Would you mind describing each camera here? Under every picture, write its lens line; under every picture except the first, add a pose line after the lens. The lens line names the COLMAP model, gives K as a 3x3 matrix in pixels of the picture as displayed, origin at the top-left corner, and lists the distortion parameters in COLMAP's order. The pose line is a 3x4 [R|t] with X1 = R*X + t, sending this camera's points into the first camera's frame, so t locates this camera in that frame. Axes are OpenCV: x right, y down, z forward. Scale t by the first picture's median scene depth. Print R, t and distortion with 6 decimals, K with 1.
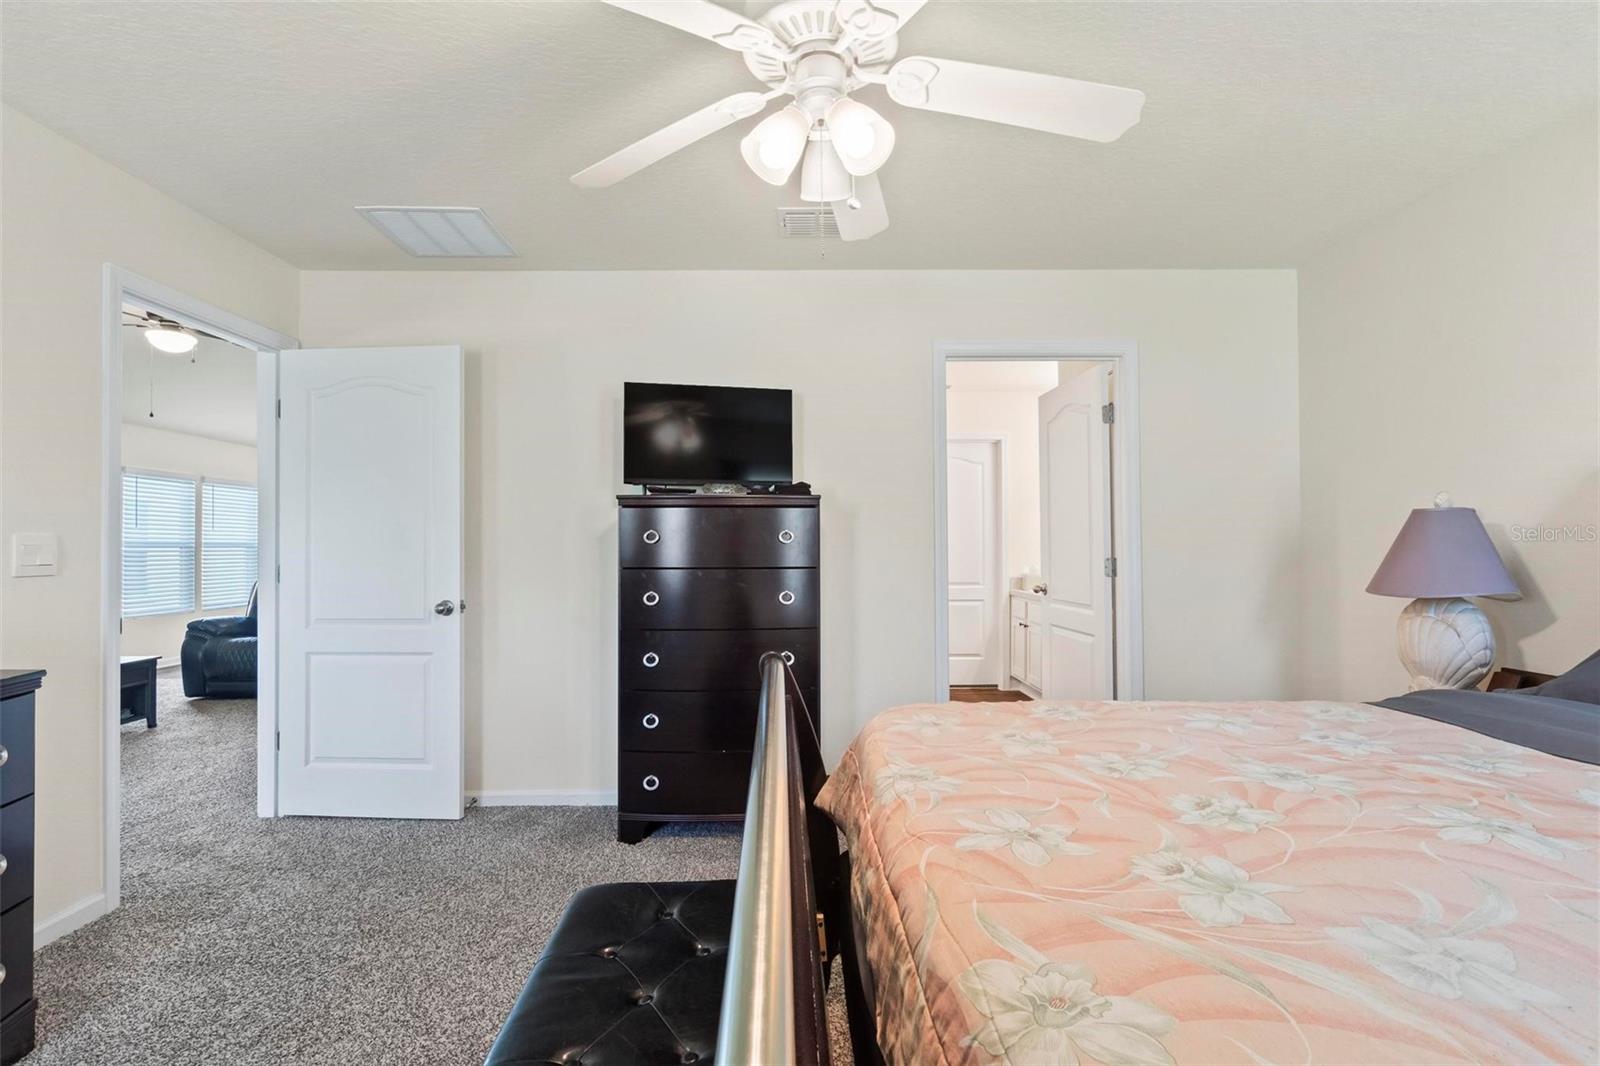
lens RADIAL K [[762.2, 0, 769.9], [0, 762.2, 534.5], [0, 0, 1]] dist [0.004121, -0.002280]
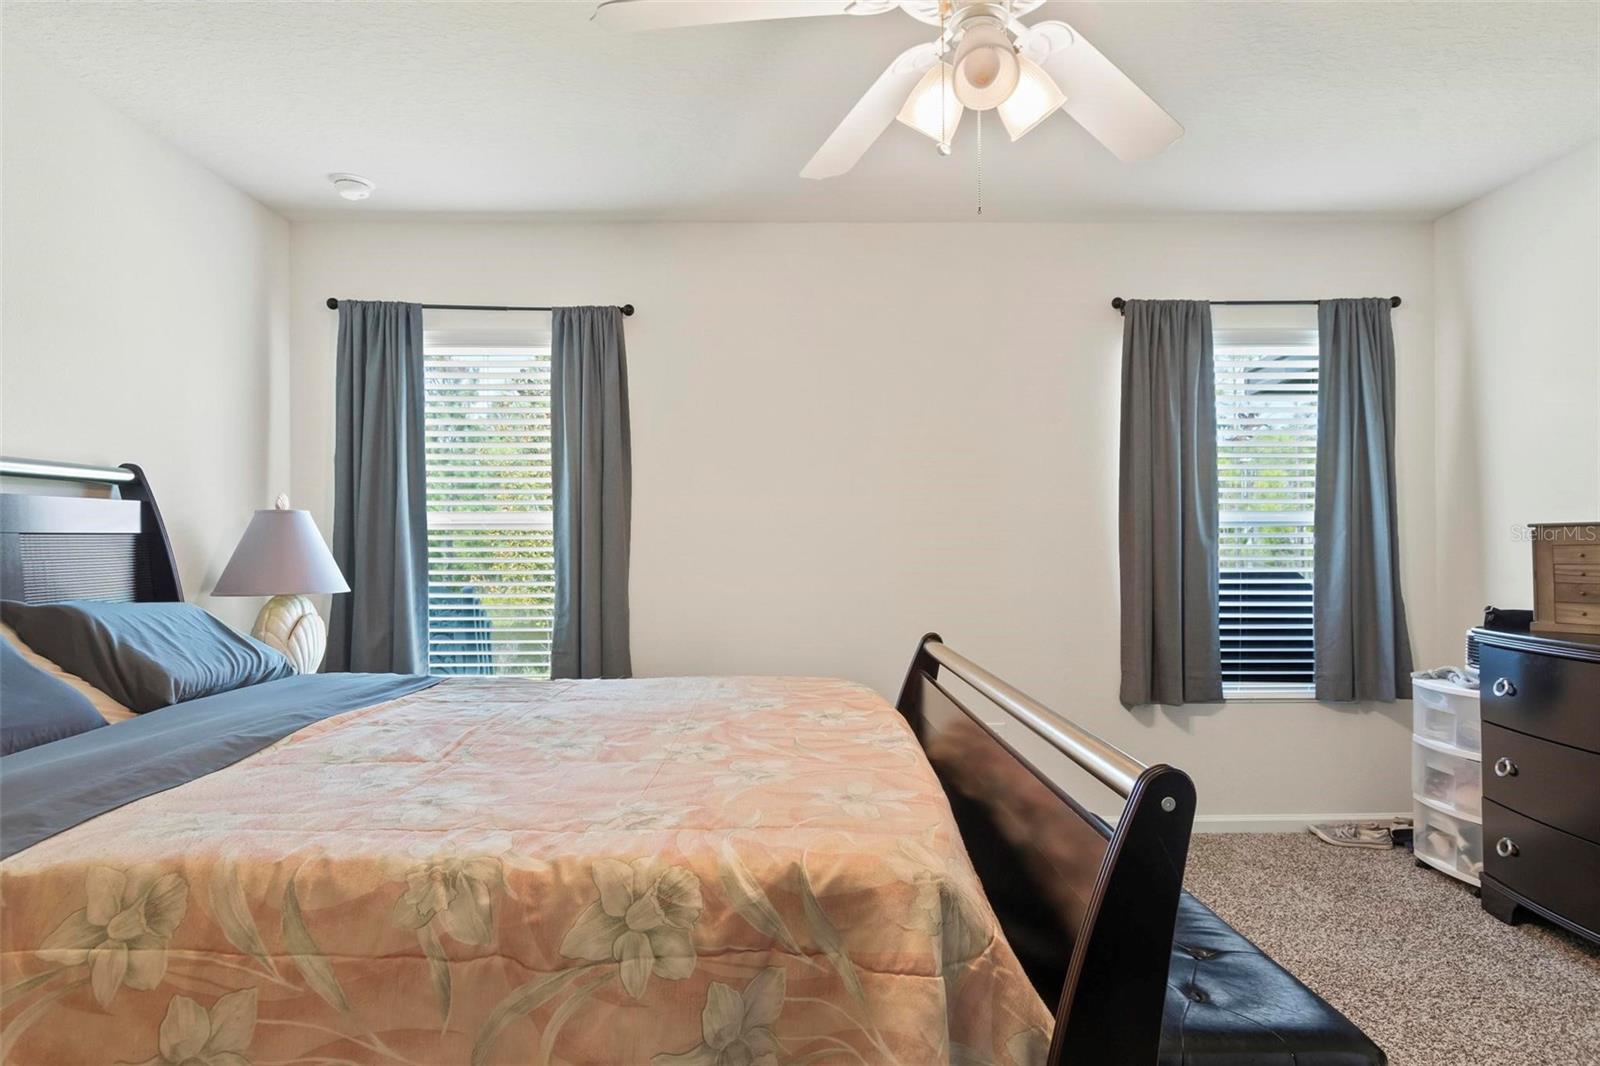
lens RADIAL K [[871.4, 0, 771.4], [0, 871.4, 515.2], [0, 0, 1]] dist [0.003868, 0.004755]
pose [[-0.999499, 0.014579, 0.028101, 0.214182], [0.013478, 0.999149, -0.038971, 0.012181], [-0.028645, -0.038573, -0.998845, 1.194071]]
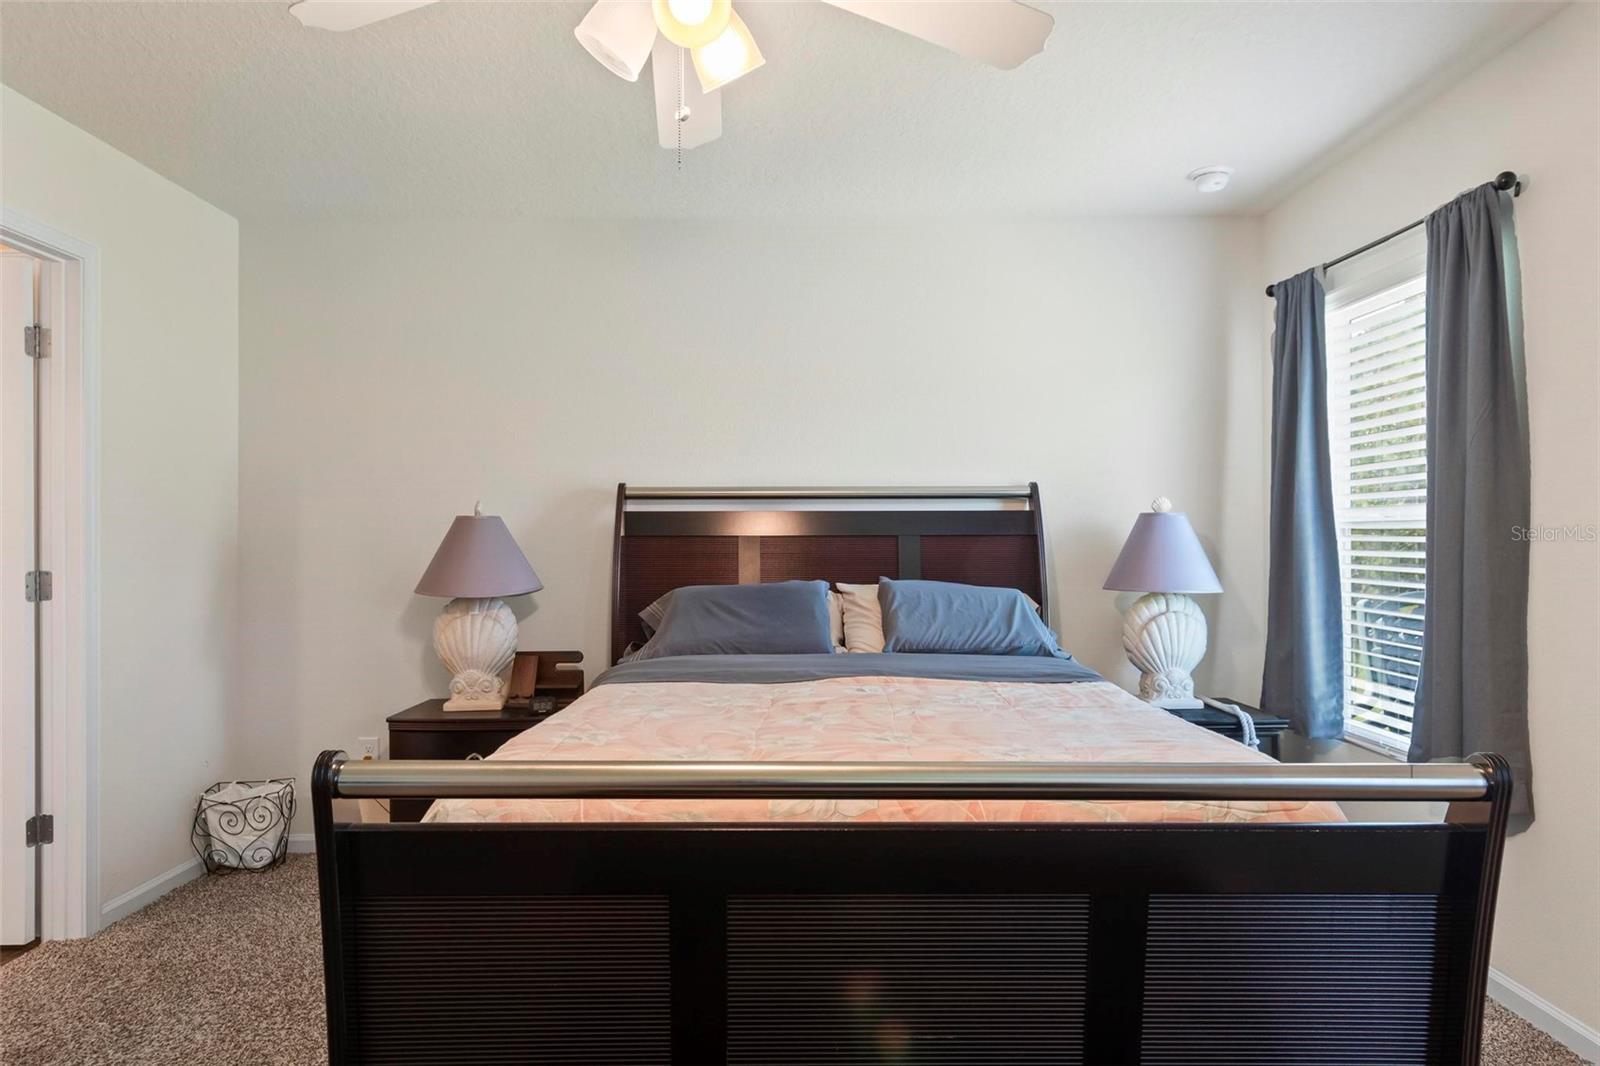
lens RADIAL K [[932.9, 0, 803.0], [0, 932.9, 535.3], [0, 0, 1]] dist [-0.005940, 0.002077]
pose [[0.010988, 0.012338, 0.999864, -0.459271], [-0.011725, 0.999857, -0.012209, 0.005177], [-0.999871, -0.011589, 0.011131, 0.521439]]
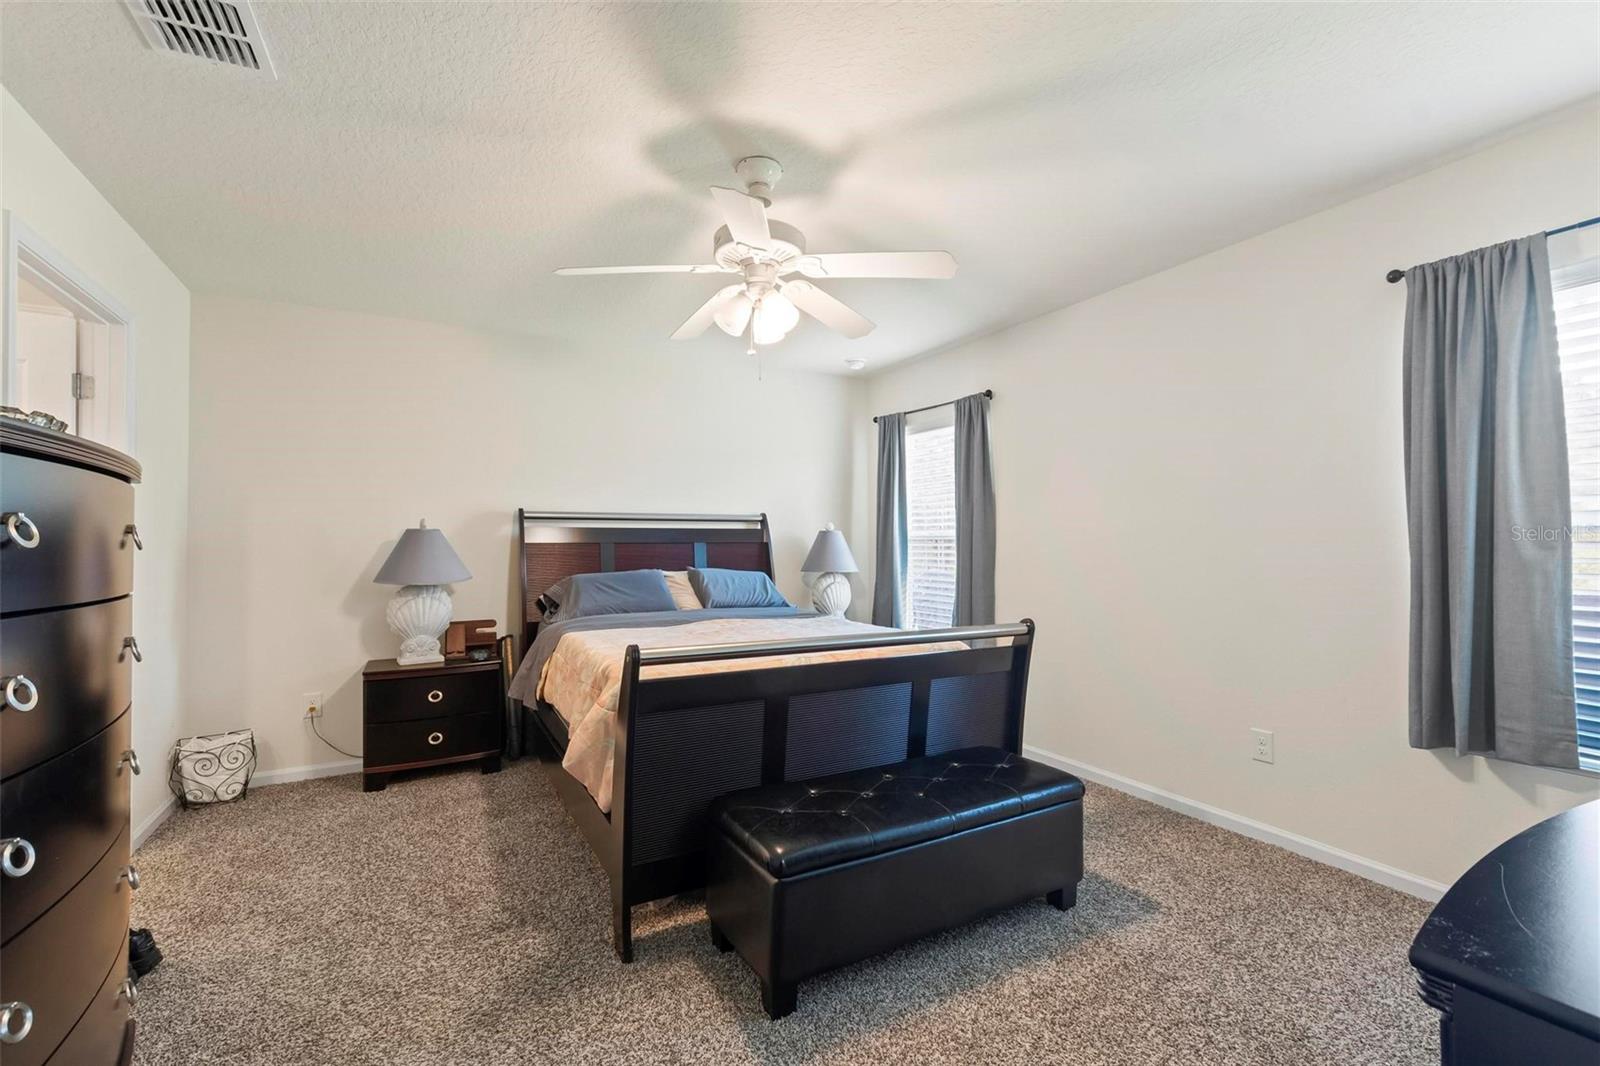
lens RADIAL K [[668.2, 0, 794.1], [0, 668.2, 531.5], [0, 0, 1]] dist [-0.000506, 0.000161]
pose [[-0.451862, 0.026816, 0.891685, -0.722085], [-0.005625, 0.999443, -0.032908, 0.013397], [-0.892070, -0.019886, -0.451459, 0.954208]]
